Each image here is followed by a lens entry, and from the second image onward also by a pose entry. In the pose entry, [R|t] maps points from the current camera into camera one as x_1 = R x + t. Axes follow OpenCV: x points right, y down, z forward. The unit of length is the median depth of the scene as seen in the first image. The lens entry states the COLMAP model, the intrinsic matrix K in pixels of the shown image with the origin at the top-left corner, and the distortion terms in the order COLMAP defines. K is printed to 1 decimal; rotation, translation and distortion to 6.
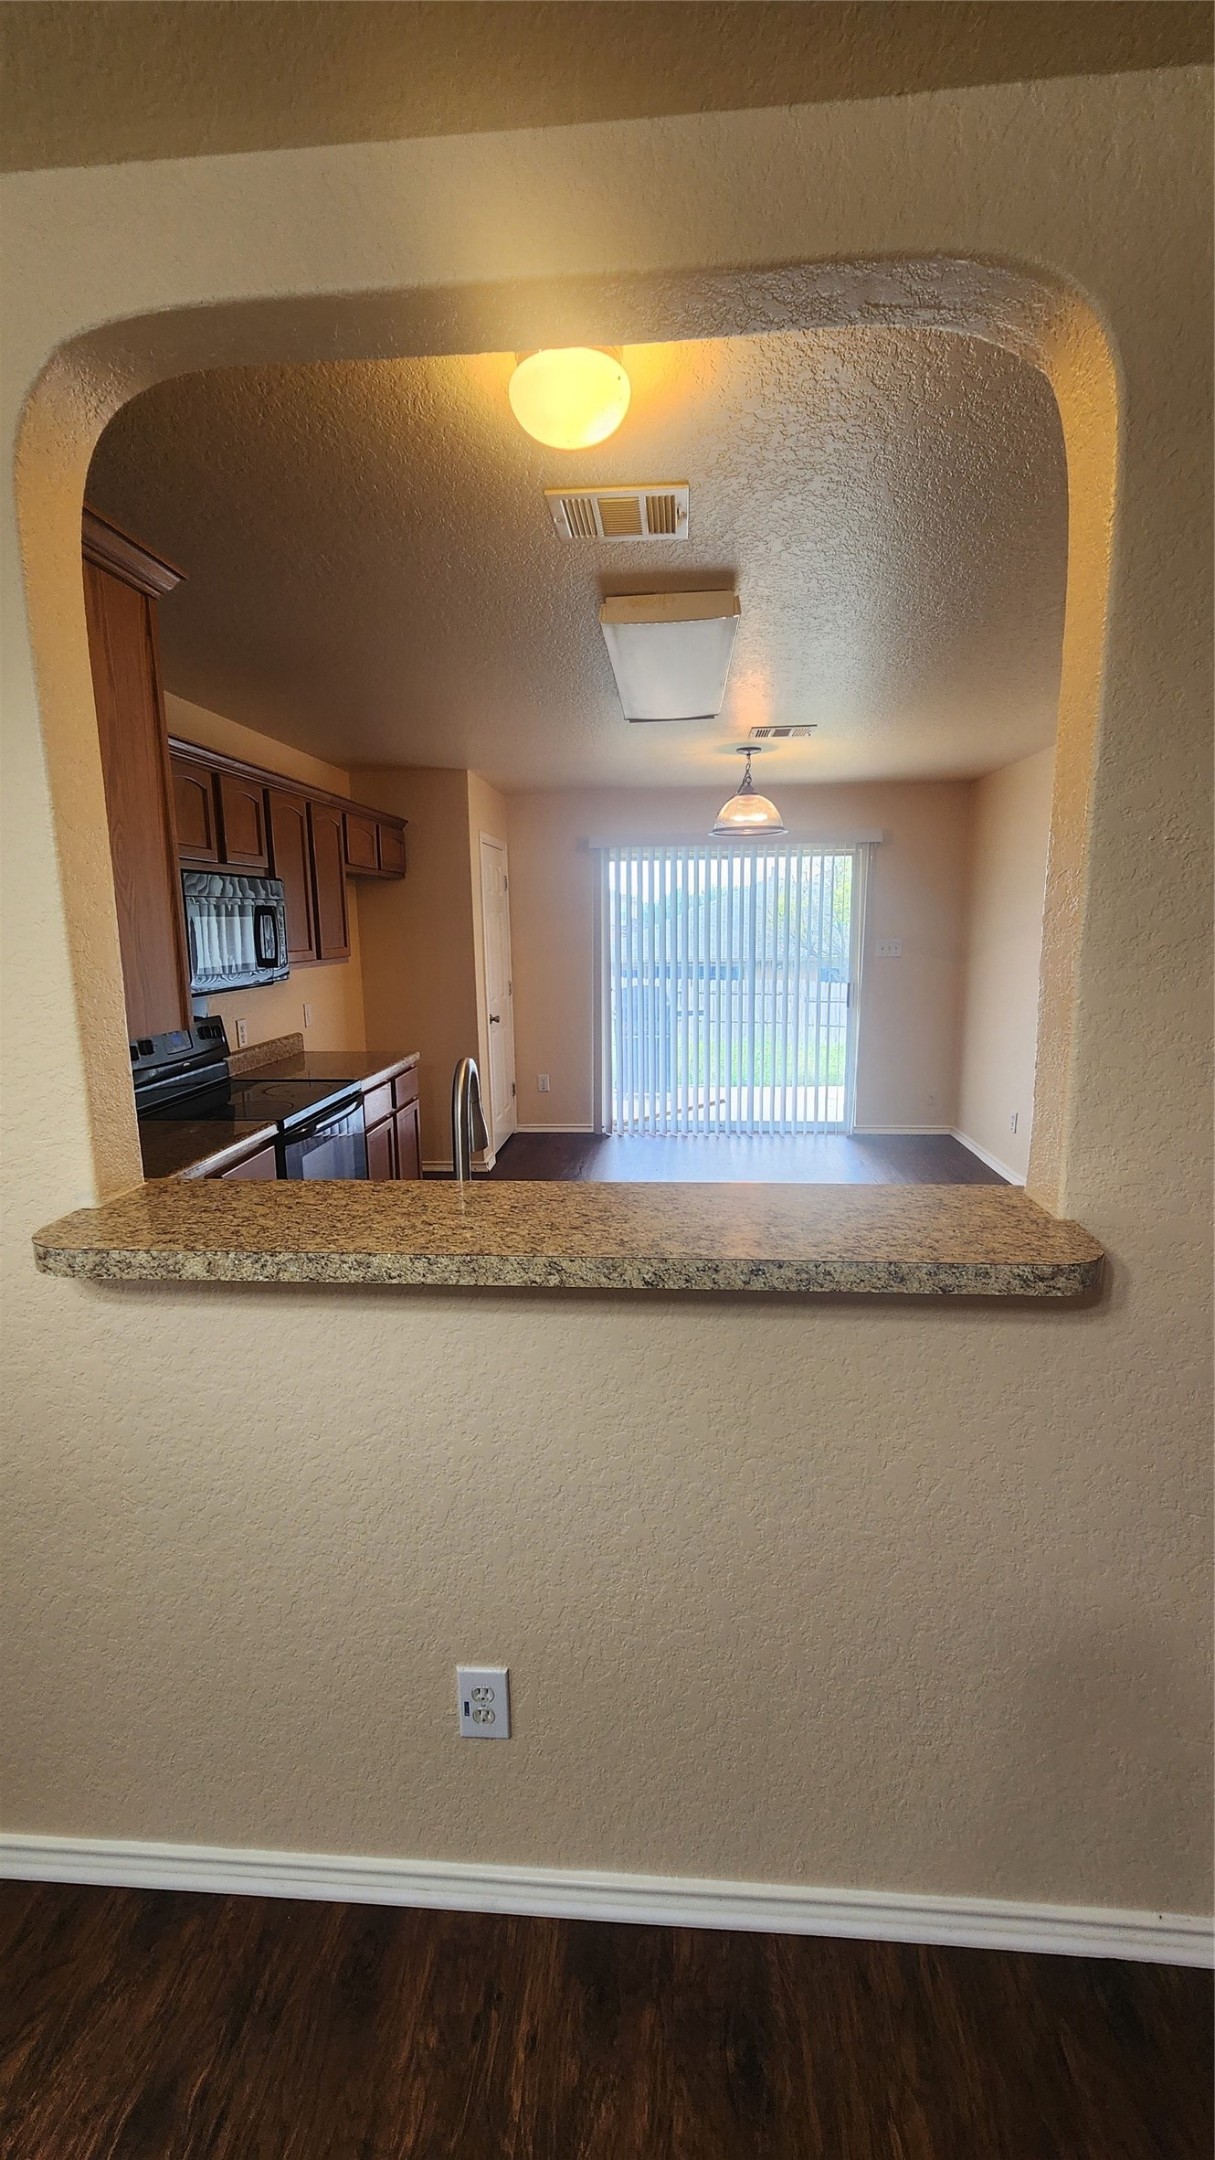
lens RADIAL K [[918.2, 0, 601.2], [0, 918.2, 1078.8], [0, 0, 1]] dist [0.002122, 0.001038]
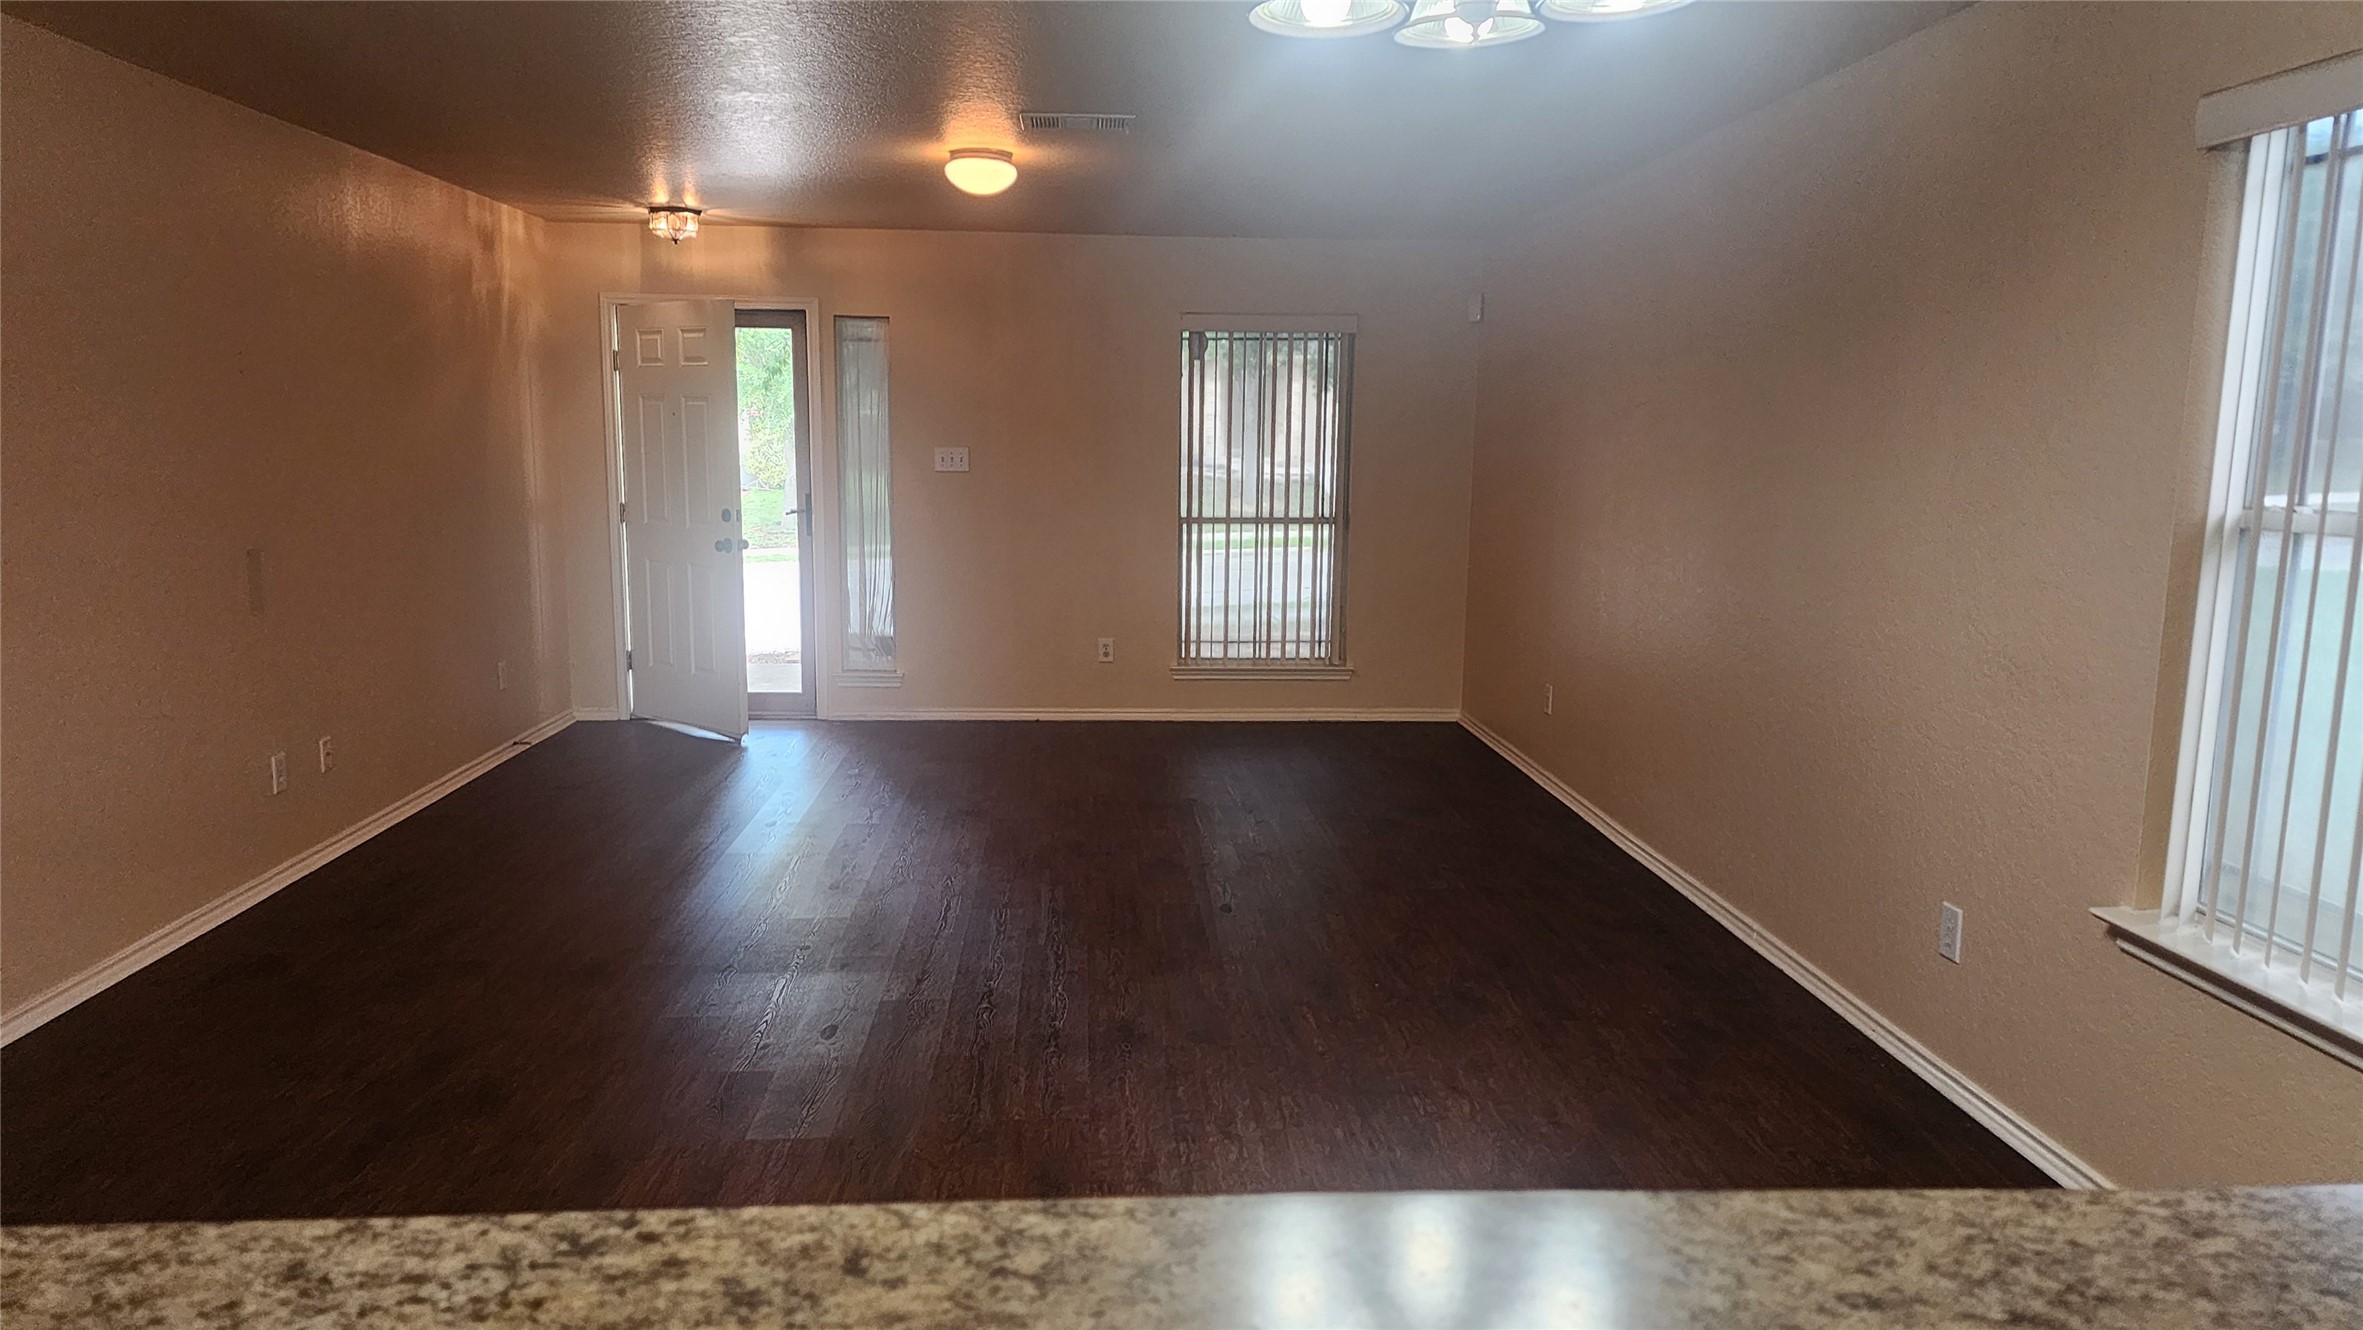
lens RADIAL K [[1628.2, 0, 1178.7], [0, 1628.2, 668.8], [0, 0, 1]] dist [0.085432, -0.080780]
pose [[-0.990464, 0.024236, -0.135622, 0.133929], [-0.019097, 0.950752, 0.309364, -0.186588], [0.136440, 0.309004, -0.941223, 1.486400]]
